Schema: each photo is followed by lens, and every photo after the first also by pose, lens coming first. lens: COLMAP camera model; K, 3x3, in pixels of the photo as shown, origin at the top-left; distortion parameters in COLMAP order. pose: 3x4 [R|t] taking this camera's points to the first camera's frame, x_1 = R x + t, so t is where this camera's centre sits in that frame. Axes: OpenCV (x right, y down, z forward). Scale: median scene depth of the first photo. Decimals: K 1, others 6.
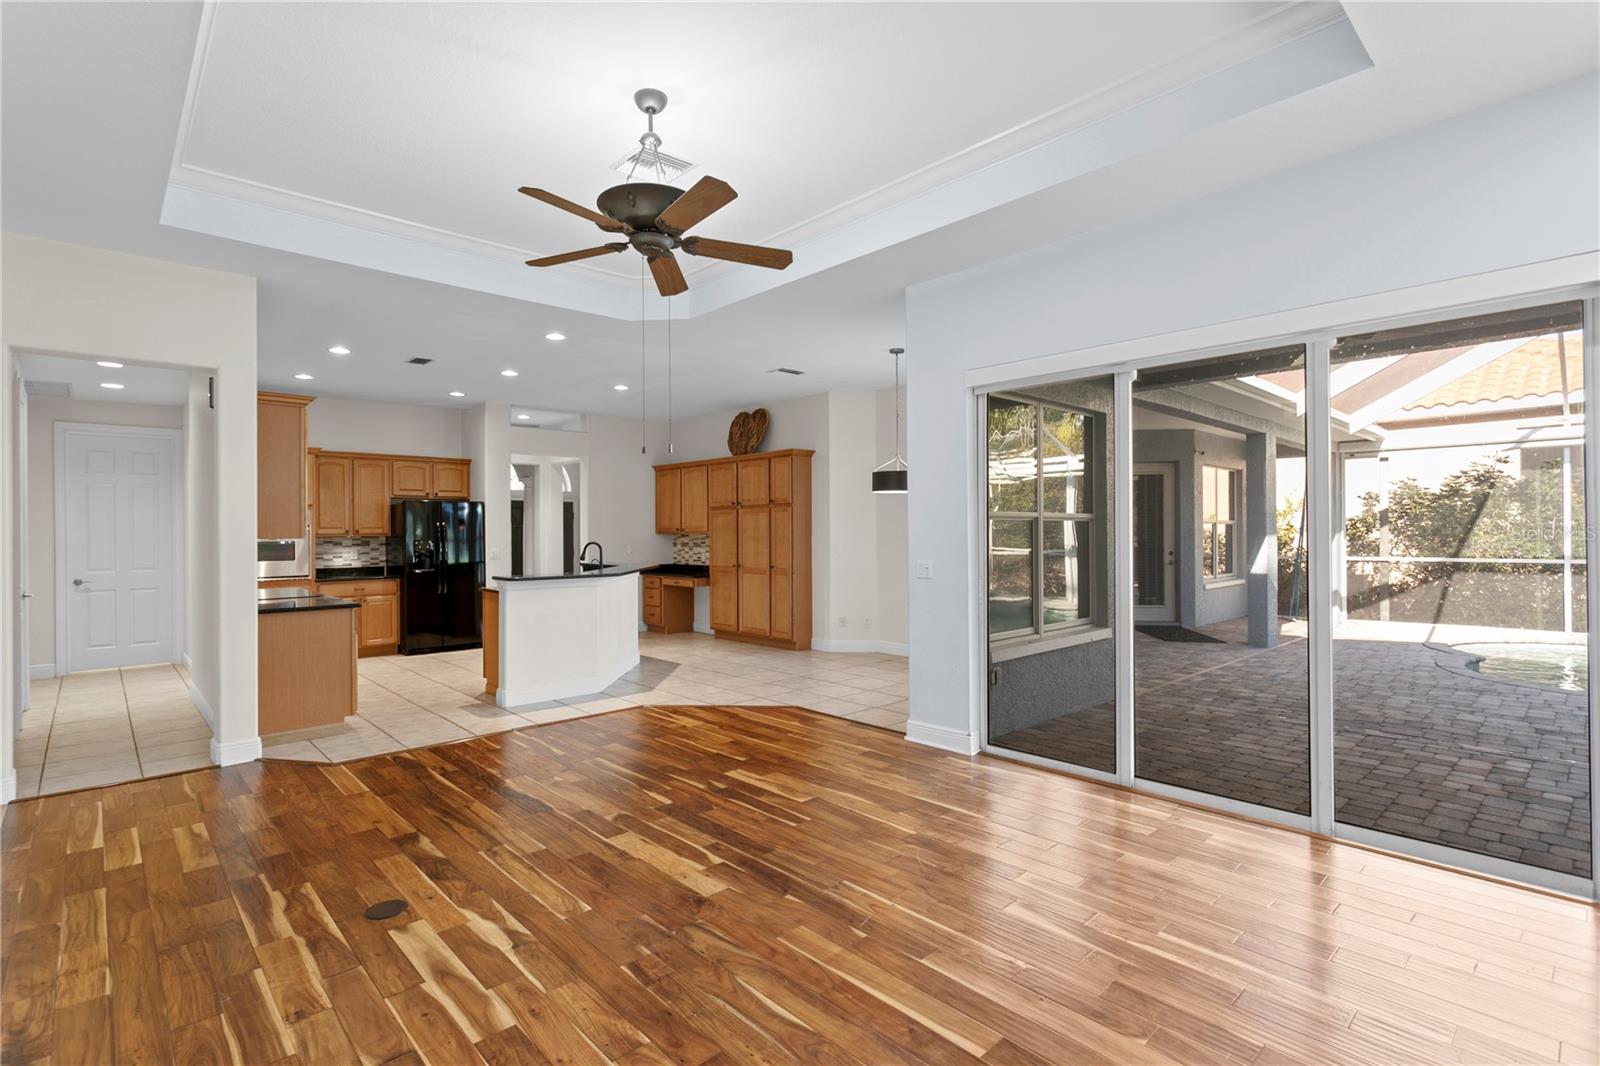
lens RADIAL K [[763.6, 0, 785.0], [0, 763.6, 528.0], [0, 0, 1]] dist [-0.000678, 0.003527]
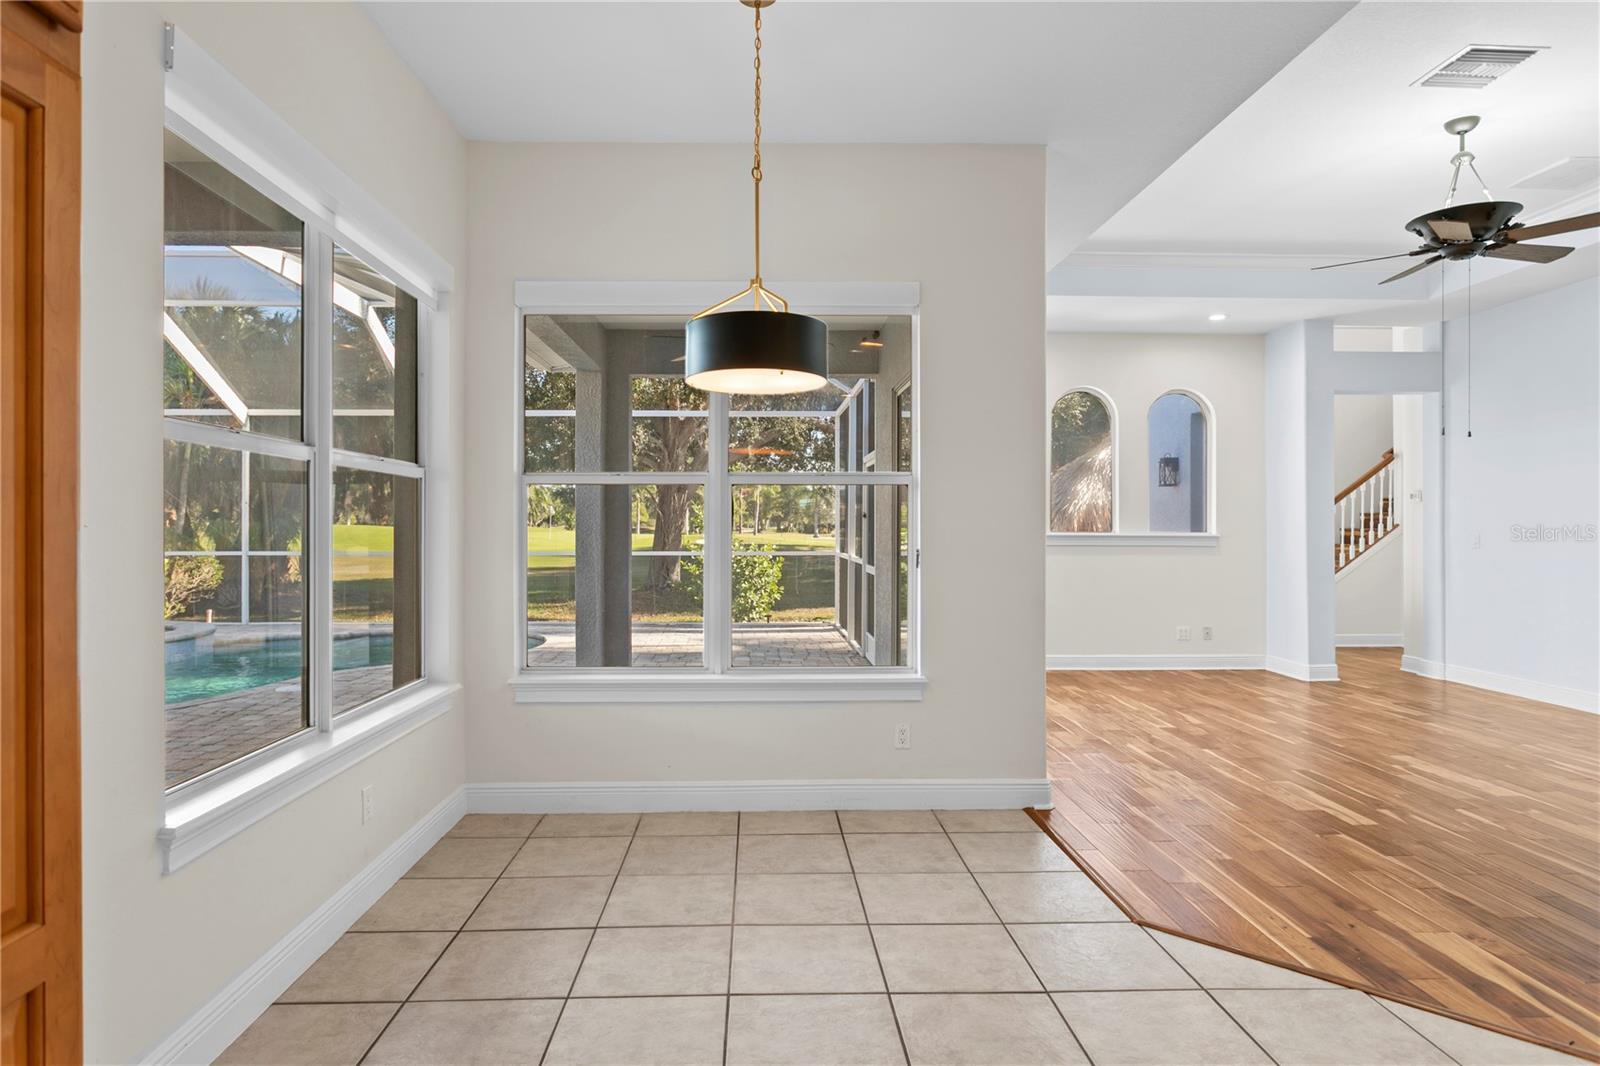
lens RADIAL K [[882.6, 0, 793.3], [0, 882.6, 525.3], [0, 0, 1]] dist [0.000172, 0.004219]
pose [[-0.758619, 0.007173, 0.651494, -0.204872], [0.001723, 0.999958, -0.009003, 0.035731], [-0.651532, -0.005707, -0.758600, 1.972403]]
